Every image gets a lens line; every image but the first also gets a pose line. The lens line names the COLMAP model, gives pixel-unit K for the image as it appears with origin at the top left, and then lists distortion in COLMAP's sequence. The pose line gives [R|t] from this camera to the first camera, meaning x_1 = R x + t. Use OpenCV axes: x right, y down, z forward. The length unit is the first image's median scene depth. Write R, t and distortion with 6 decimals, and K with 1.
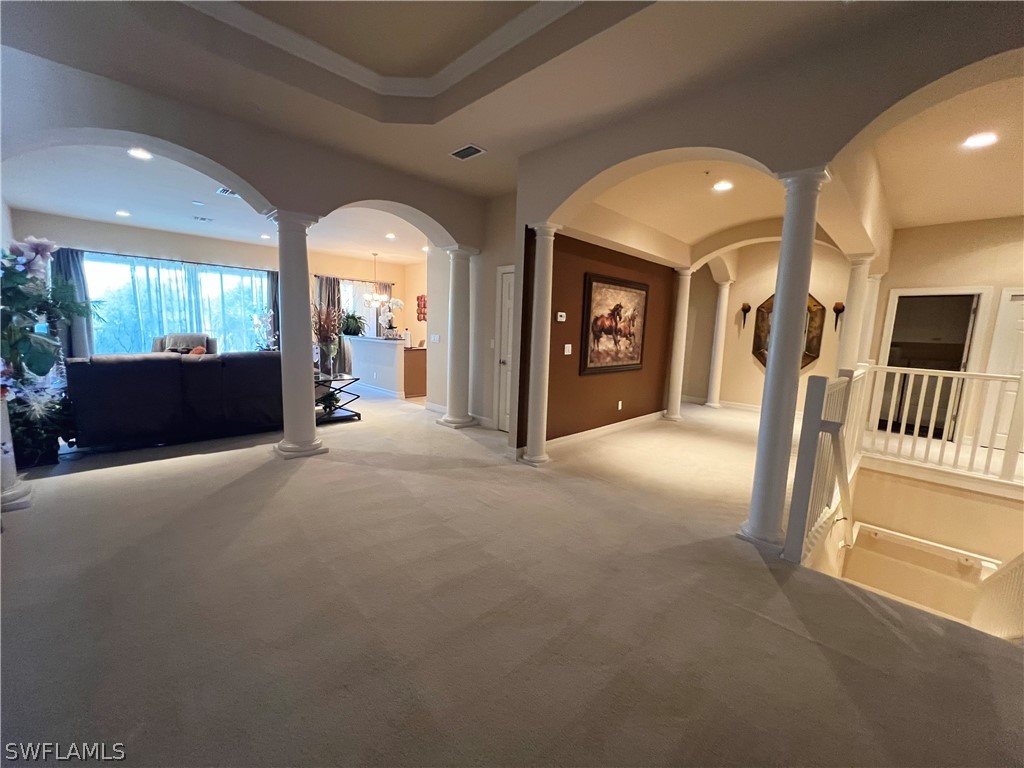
lens RADIAL K [[409.6, 0, 515.4], [0, 409.6, 383.9], [0, 0, 1]] dist [0.001117, 0.000989]
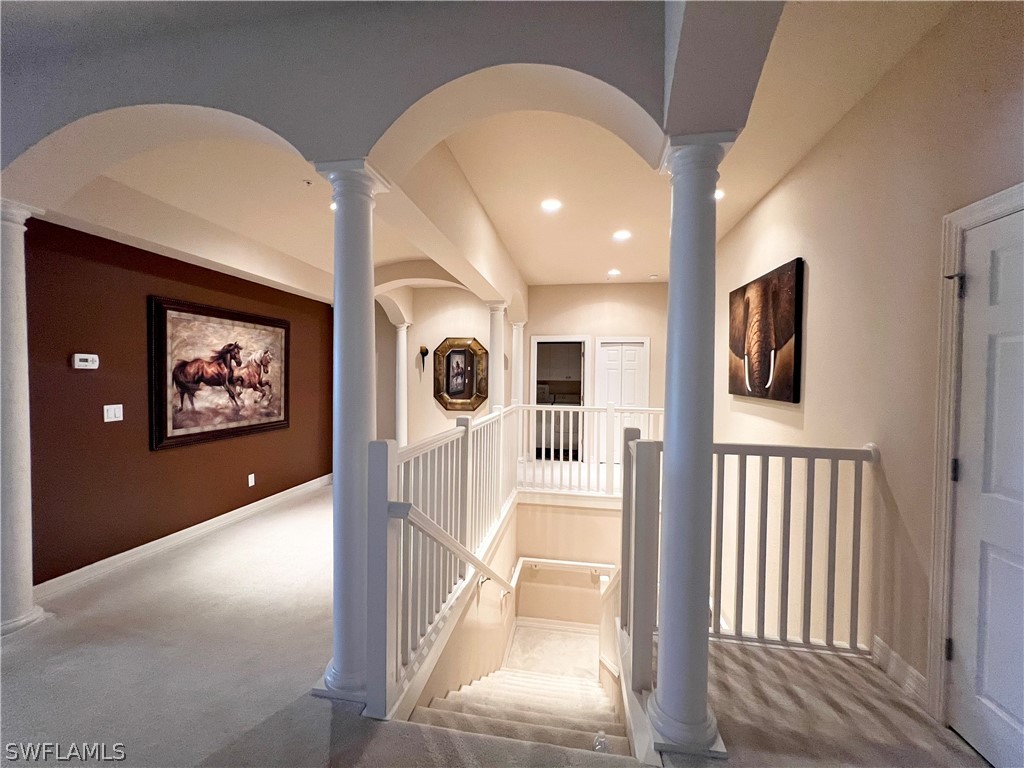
lens RADIAL K [[409.6, 0, 509.1], [0, 409.6, 385.4], [0, 0, 1]] dist [0.001117, 0.000989]
pose [[0.821697, -0.041140, 0.568438, 0.242795], [0.098953, 0.992541, -0.071205, -0.019740], [-0.561269, 0.114758, 0.819639, 0.128421]]
